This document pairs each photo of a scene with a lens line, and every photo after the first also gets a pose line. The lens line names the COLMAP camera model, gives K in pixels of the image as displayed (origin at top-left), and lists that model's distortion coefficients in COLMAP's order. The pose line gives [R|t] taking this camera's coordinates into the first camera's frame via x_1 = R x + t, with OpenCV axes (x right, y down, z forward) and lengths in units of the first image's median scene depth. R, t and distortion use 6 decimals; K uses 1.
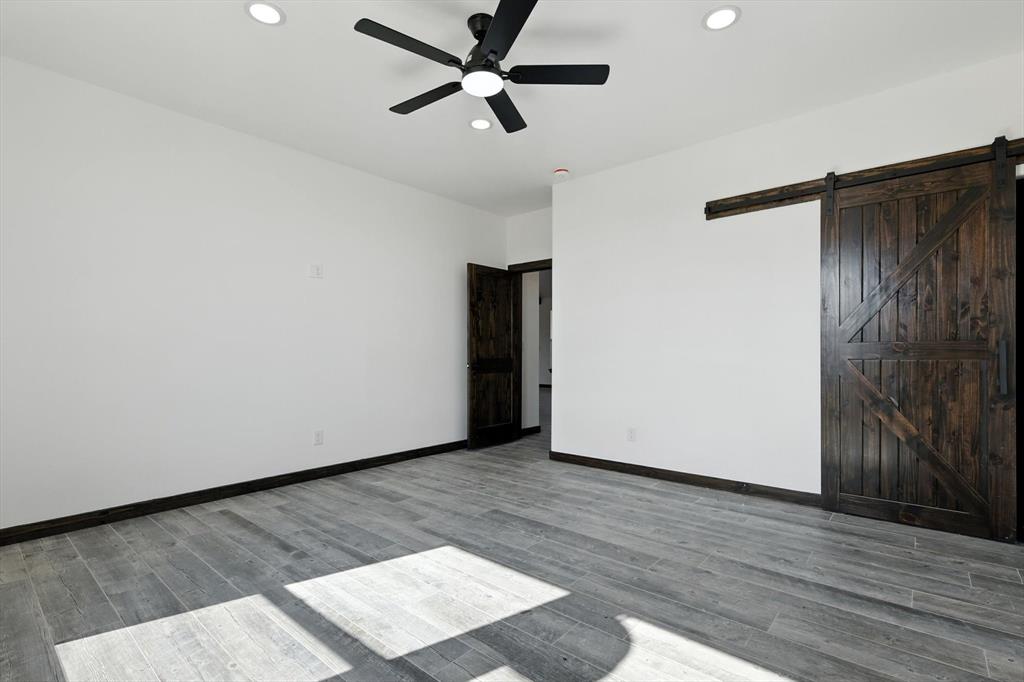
lens RADIAL K [[454.1, 0, 512.0], [0, 454.1, 341.0], [0, 0, 1]] dist [0.002984, -0.000020]
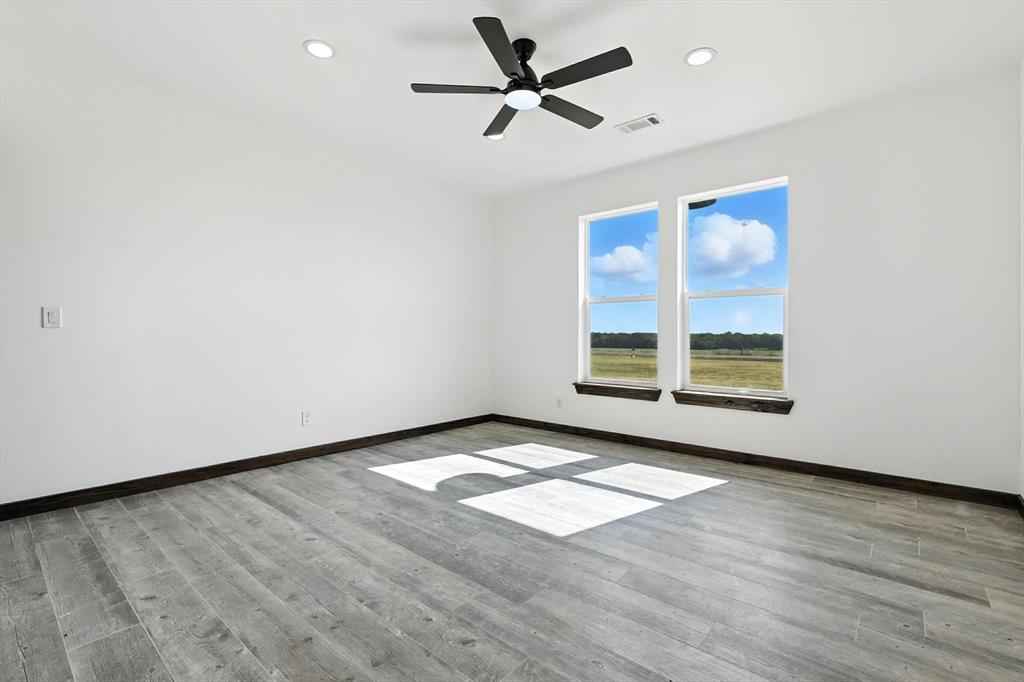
lens RADIAL K [[454.1, 0, 512.0], [0, 454.1, 341.0], [0, 0, 1]] dist [0.002984, -0.000020]
pose [[-0.999998, 0.001422, 0.001116, -0.033655], [0.001412, 0.999960, -0.008878, 0.044785], [-0.001128, -0.008877, -0.999960, 1.787676]]
